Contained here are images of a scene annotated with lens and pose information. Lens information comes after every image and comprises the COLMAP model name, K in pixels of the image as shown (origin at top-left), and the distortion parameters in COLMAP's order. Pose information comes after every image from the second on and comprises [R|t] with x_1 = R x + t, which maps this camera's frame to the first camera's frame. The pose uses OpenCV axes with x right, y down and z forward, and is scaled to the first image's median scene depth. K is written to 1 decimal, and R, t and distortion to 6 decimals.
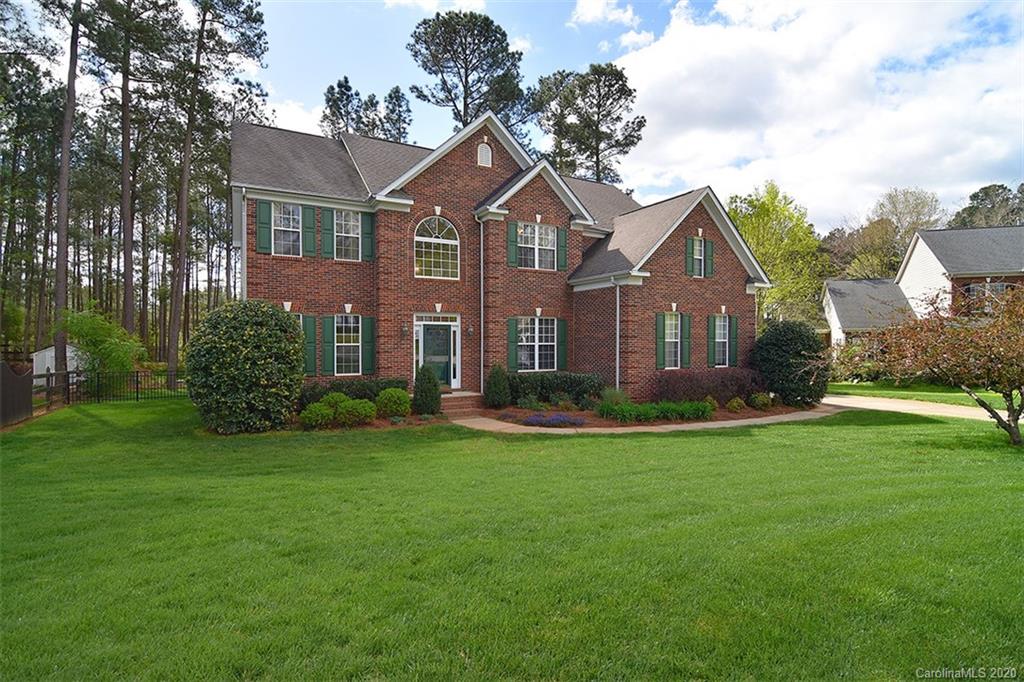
lens RADIAL K [[470.3, 0, 505.1], [0, 470.3, 341.9], [0, 0, 1]] dist [-0.021982, -0.001081]
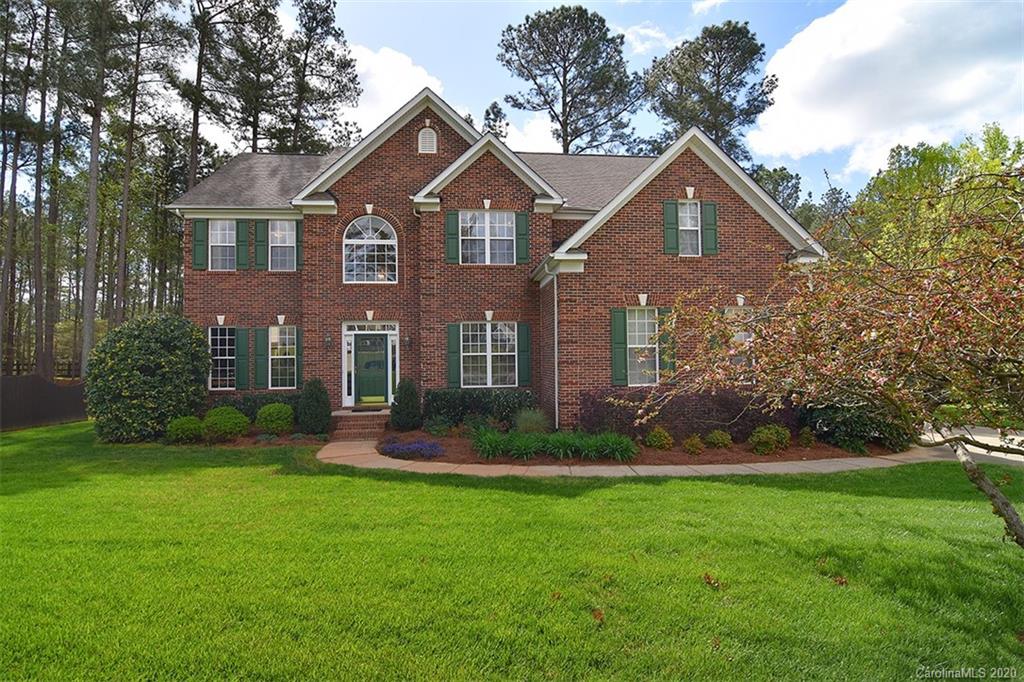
lens RADIAL K [[470.3, 0, 509.9], [0, 470.3, 347.8], [0, 0, 1]] dist [-0.021982, -0.001081]
pose [[0.929623, -0.019588, -0.367991, 0.404031], [0.011913, 0.999662, -0.023117, 0.012675], [0.368320, 0.017106, 0.929542, 0.239372]]
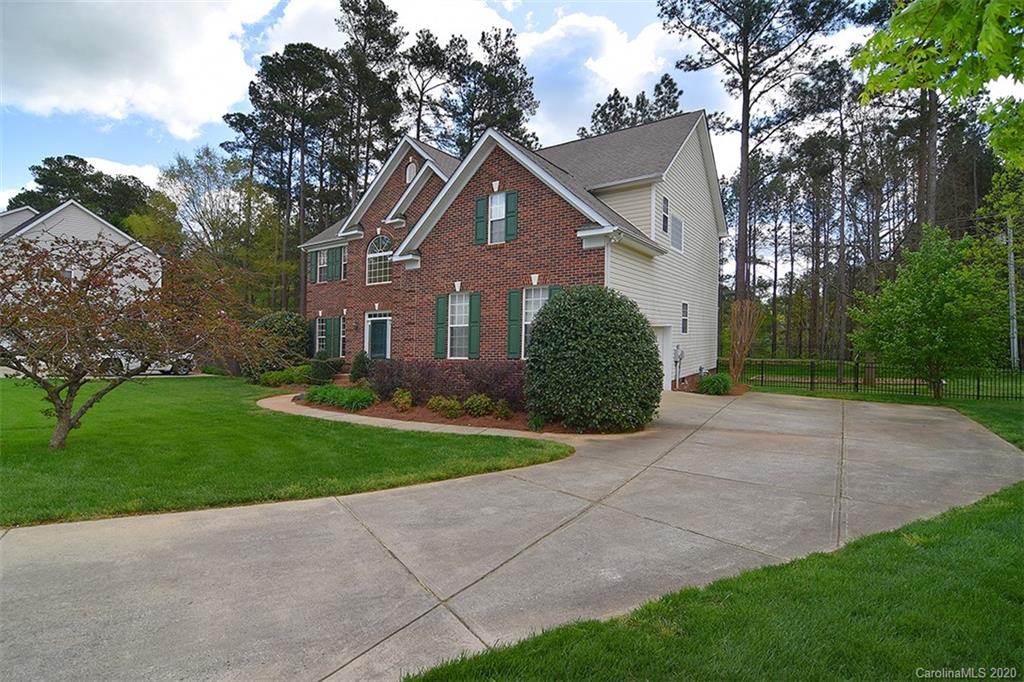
lens RADIAL K [[470.3, 0, 517.5], [0, 470.3, 336.4], [0, 0, 1]] dist [-0.021982, -0.001081]
pose [[0.523772, -0.015582, -0.851716, 1.065507], [0.007435, 0.999878, -0.013720, 0.027467], [0.851826, 0.000854, 0.523824, 0.600009]]
